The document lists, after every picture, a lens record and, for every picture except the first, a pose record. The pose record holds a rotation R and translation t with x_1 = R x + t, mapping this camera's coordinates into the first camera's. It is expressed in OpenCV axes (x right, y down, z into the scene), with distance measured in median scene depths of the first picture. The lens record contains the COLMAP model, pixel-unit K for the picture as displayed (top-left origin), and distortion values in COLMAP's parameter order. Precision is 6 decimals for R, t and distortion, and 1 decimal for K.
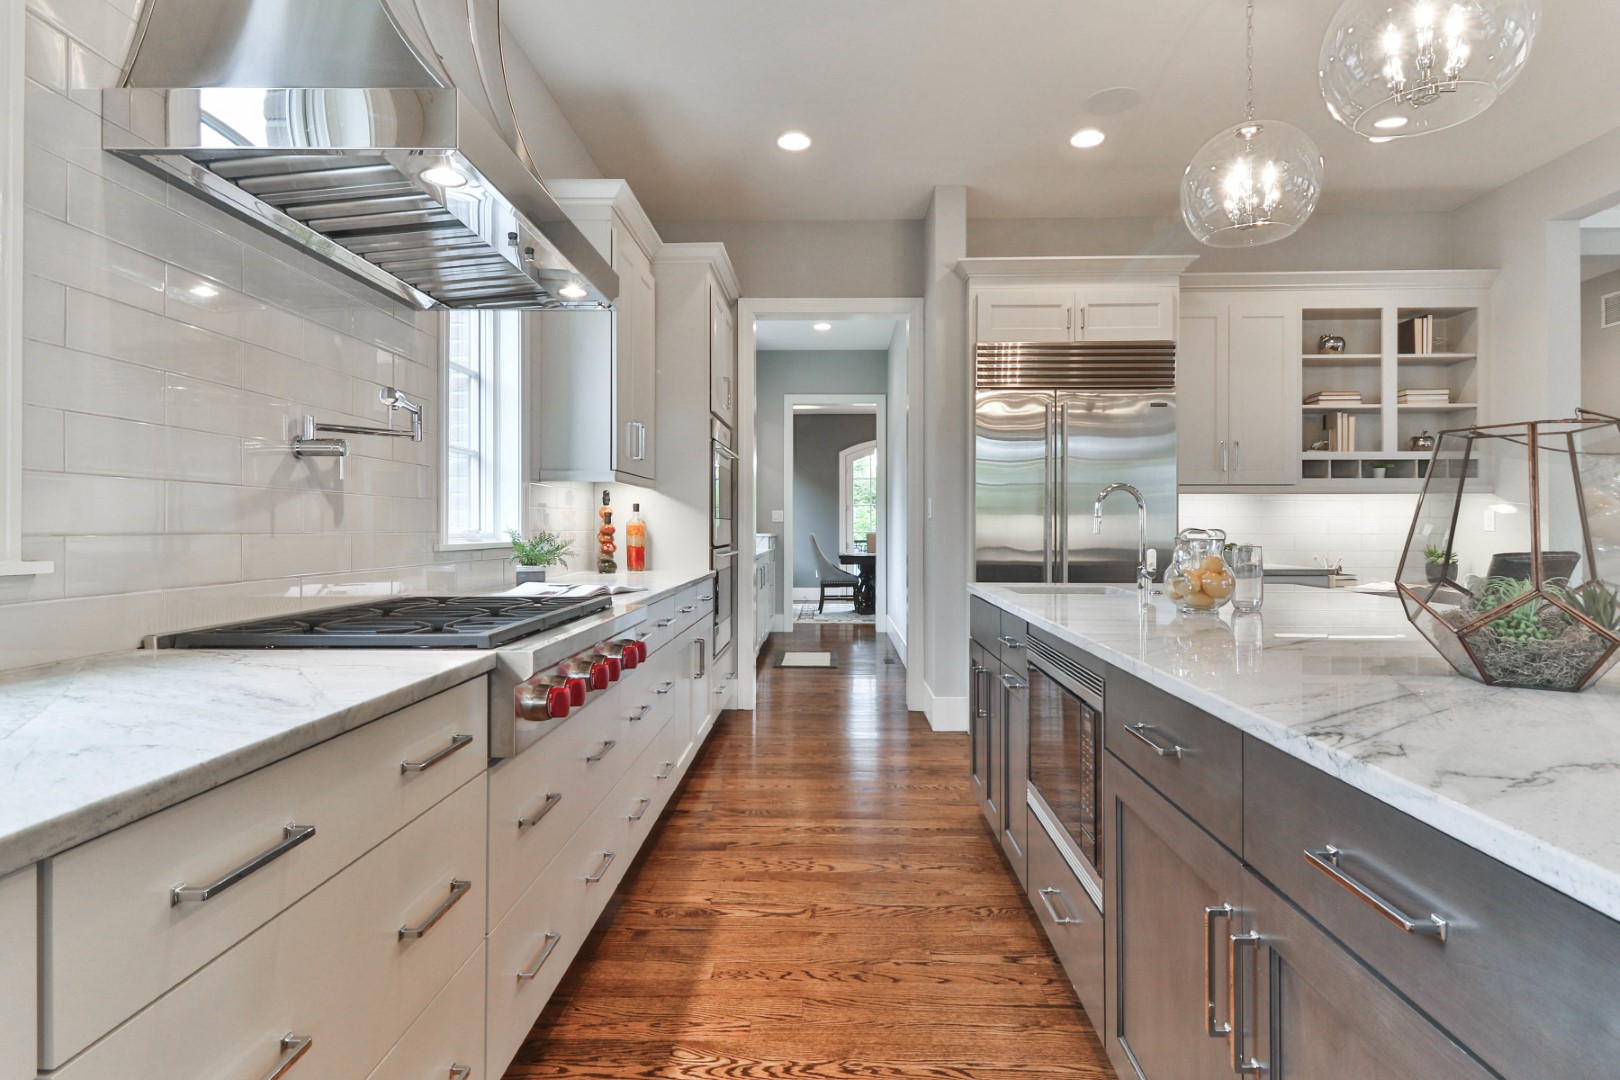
lens RADIAL K [[841.6, 0, 823.9], [0, 841.6, 522.4], [0, 0, 1]] dist [0.037870, -0.024211]
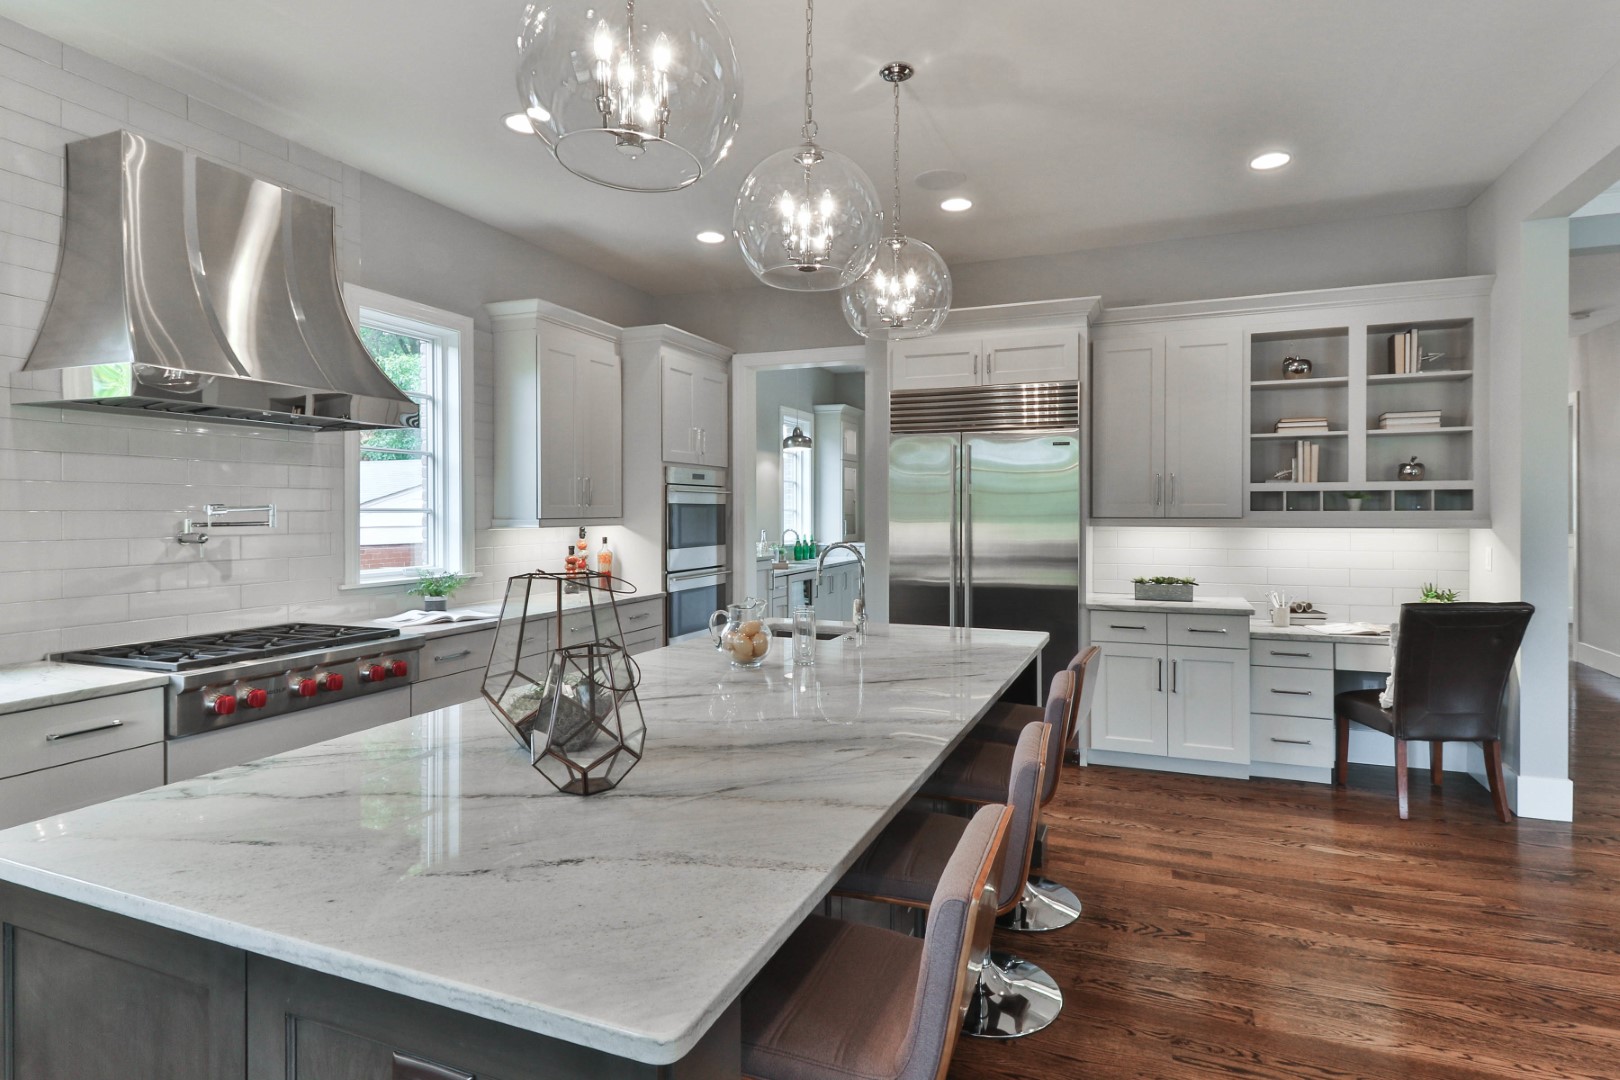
lens RADIAL K [[829.1, 0, 819.0], [0, 829.1, 513.2], [0, 0, 1]] dist [0.034173, -0.023587]
pose [[0.939391, 0.001554, -0.342843, 0.468237], [0.000909, 0.999975, 0.007023, -0.062068], [0.342846, -0.006909, 0.939366, -0.050167]]
